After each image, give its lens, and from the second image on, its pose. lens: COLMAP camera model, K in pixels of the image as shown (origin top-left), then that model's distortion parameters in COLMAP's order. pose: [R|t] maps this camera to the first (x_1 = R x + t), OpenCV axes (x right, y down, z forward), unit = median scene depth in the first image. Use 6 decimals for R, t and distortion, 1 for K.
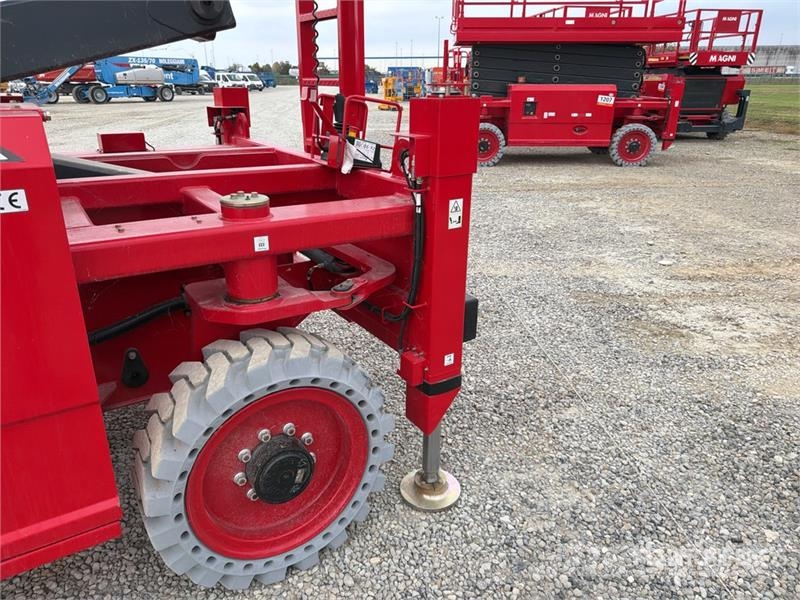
lens RADIAL K [[565.5, 0, 397.8], [0, 565.5, 296.7], [0, 0, 1]] dist [0.046350, -0.054706]
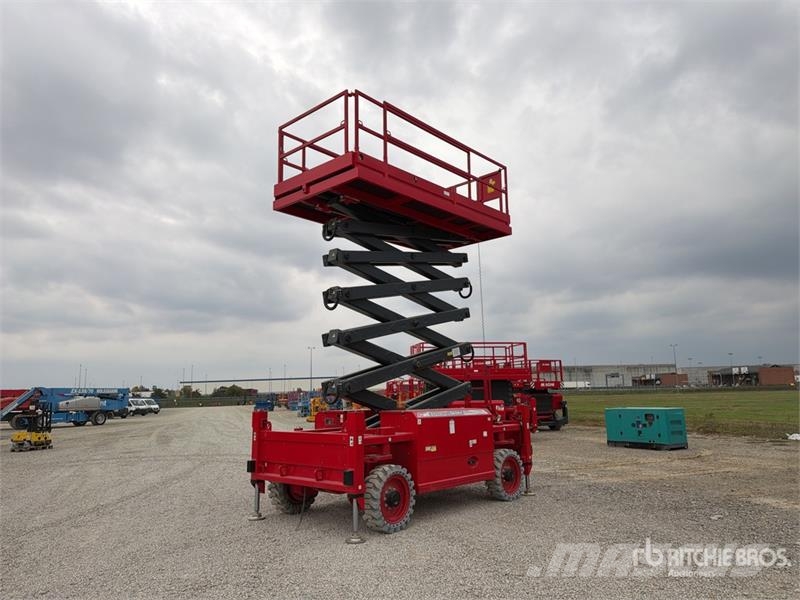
lens RADIAL K [[565.5, 0, 399.8], [0, 565.5, 295.7], [0, 0, 1]] dist [0.046350, -0.054706]
pose [[0.968510, 0.018579, 0.248279, -2.282909], [0.111958, 0.858201, -0.500956, 1.274129], [-0.222381, 0.512978, 0.829096, -3.601116]]
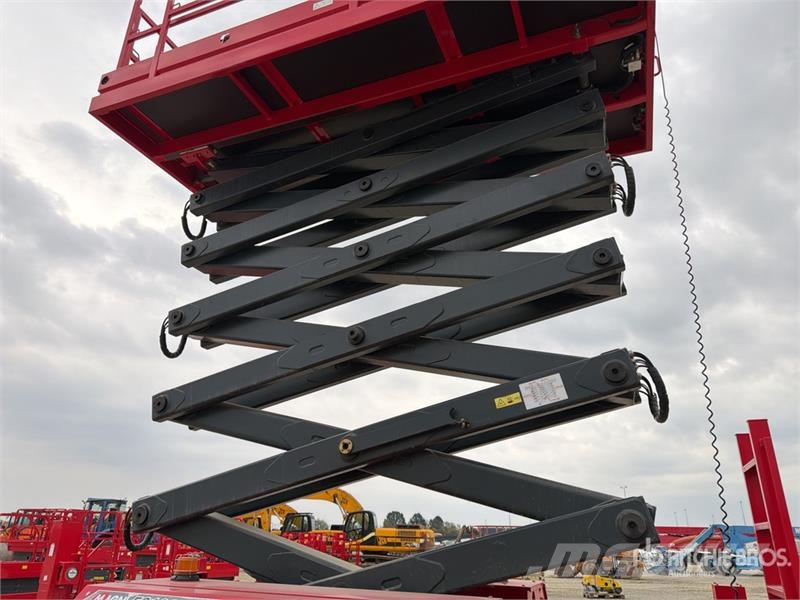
lens RADIAL K [[565.5, 0, 400.9], [0, 565.5, 300.4], [0, 0, 1]] dist [0.046350, -0.054706]
pose [[0.575949, -0.308154, -0.757182, 0.525197], [-0.306056, 0.777588, -0.549260, -0.035116], [0.758032, 0.548086, 0.353539, -0.156317]]
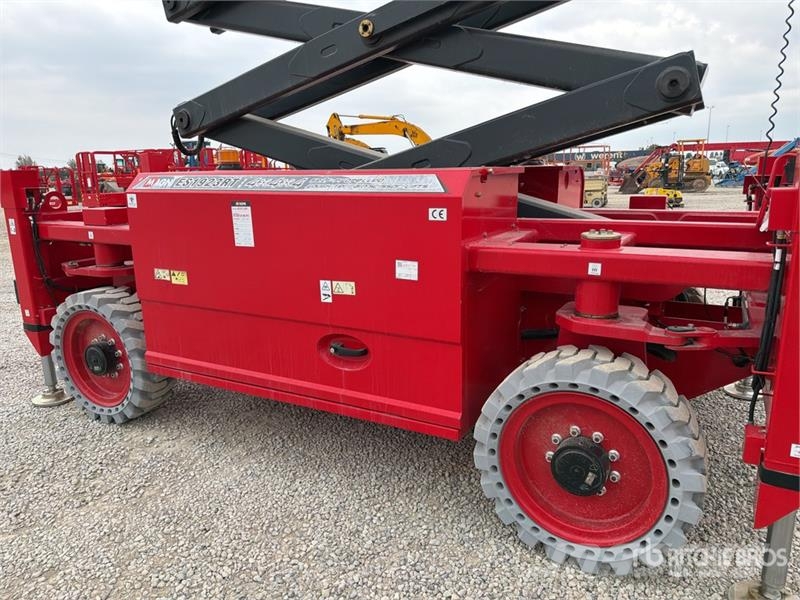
lens RADIAL K [[565.5, 0, 405.5], [0, 565.5, 297.8], [0, 0, 1]] dist [0.046350, -0.054706]
pose [[0.474414, 0.175599, -0.862610, 0.521467], [-0.289601, 0.956491, 0.035438, 0.033883], [0.831302, 0.233001, 0.504626, 0.034533]]
